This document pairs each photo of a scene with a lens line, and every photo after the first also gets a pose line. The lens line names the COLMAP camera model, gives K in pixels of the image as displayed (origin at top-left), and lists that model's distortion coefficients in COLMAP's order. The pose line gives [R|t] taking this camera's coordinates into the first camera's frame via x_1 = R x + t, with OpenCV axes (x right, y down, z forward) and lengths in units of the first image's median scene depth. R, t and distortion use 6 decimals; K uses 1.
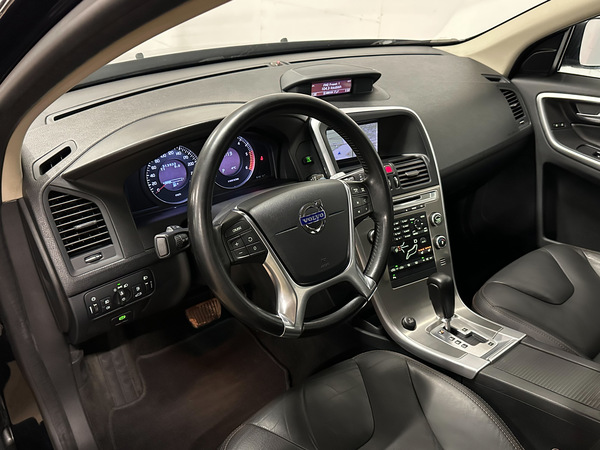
lens RADIAL K [[491.5, 0, 300.0], [0, 491.5, 225.0], [0, 0, 1]] dist [0.064403, -0.116781]
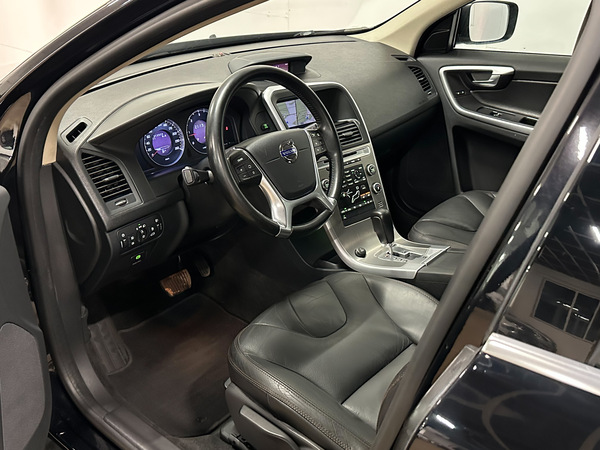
lens RADIAL K [[600.0, 0, 300.0], [0, 600.0, 225.0], [0, 0, 1]] dist [0.056348, -0.004451]
pose [[0.979921, -0.108532, 0.167259, -0.165351], [0.119142, 0.991368, -0.054732, 0.190430], [-0.159875, 0.073560, 0.984393, -0.438137]]
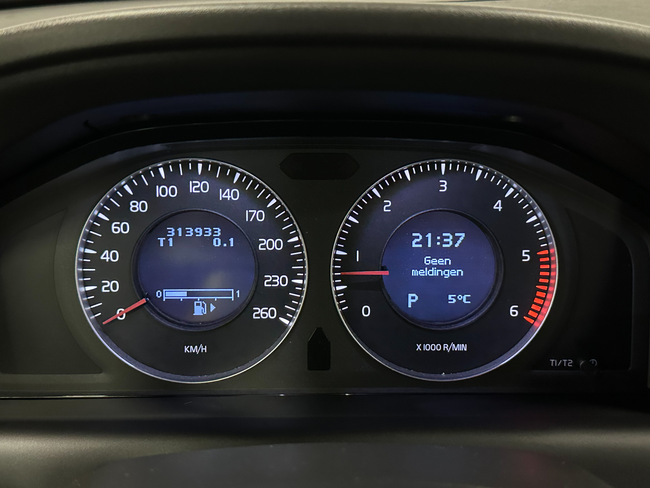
lens RADIAL K [[790.7, 0, 325.0], [0, 790.7, 244.0], [0, 0, 1]] dist [0.217714, 0.003000]
pose [[0.801586, 0.181784, -0.569573, 0.029916], [-0.272243, 0.959141, -0.077022, -0.086330], [0.532300, 0.216803, 0.818324, 0.586153]]
